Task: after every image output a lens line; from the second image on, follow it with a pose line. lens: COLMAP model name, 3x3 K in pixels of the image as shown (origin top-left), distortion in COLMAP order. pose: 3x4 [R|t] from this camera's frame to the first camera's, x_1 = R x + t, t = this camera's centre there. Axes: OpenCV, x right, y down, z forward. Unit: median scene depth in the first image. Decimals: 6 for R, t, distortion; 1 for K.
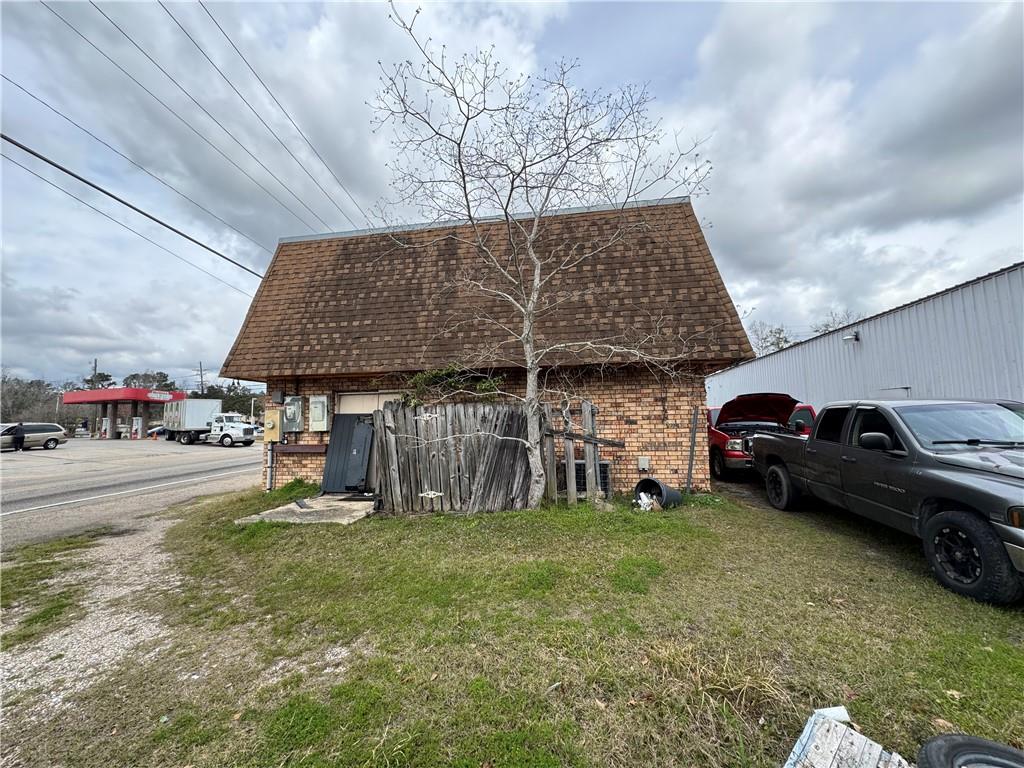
lens RADIAL K [[406.9, 0, 512.0], [0, 406.9, 384.0], [0, 0, 1]] dist [-0.001728, 0.000170]
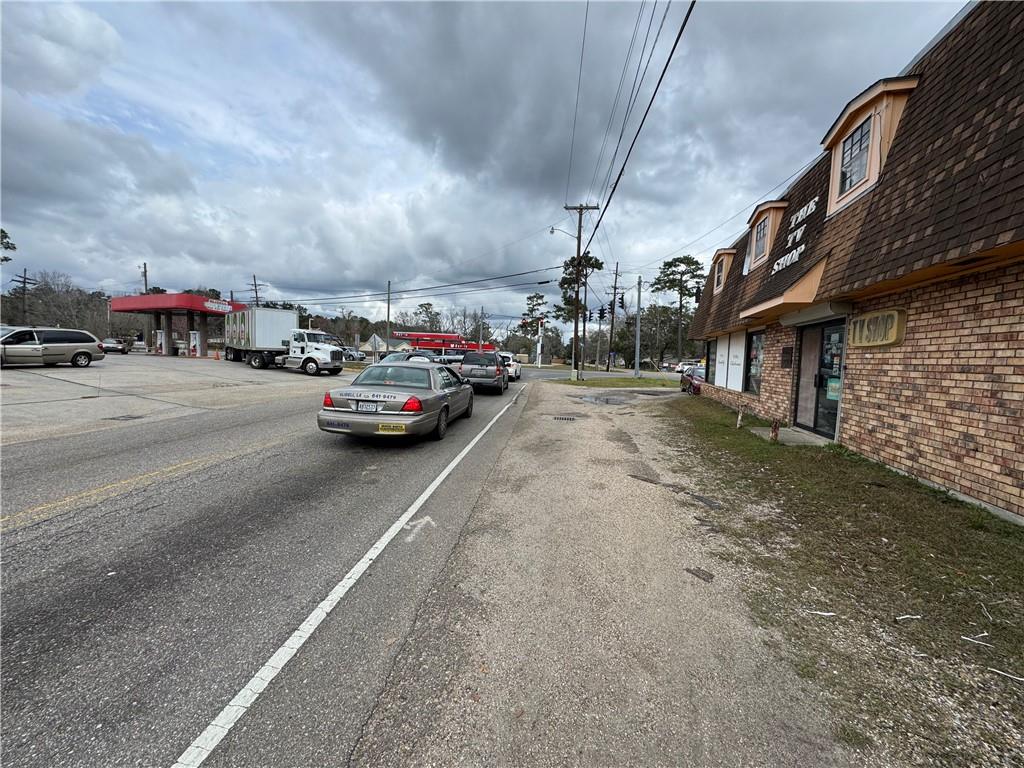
lens RADIAL K [[406.9, 0, 512.0], [0, 406.9, 384.0], [0, 0, 1]] dist [-0.001728, 0.000170]
pose [[0.995311, 0.057791, -0.077565, -0.274332], [-0.044750, 0.986032, 0.160432, 0.035091], [0.085753, -0.156209, 0.983995, 0.295508]]
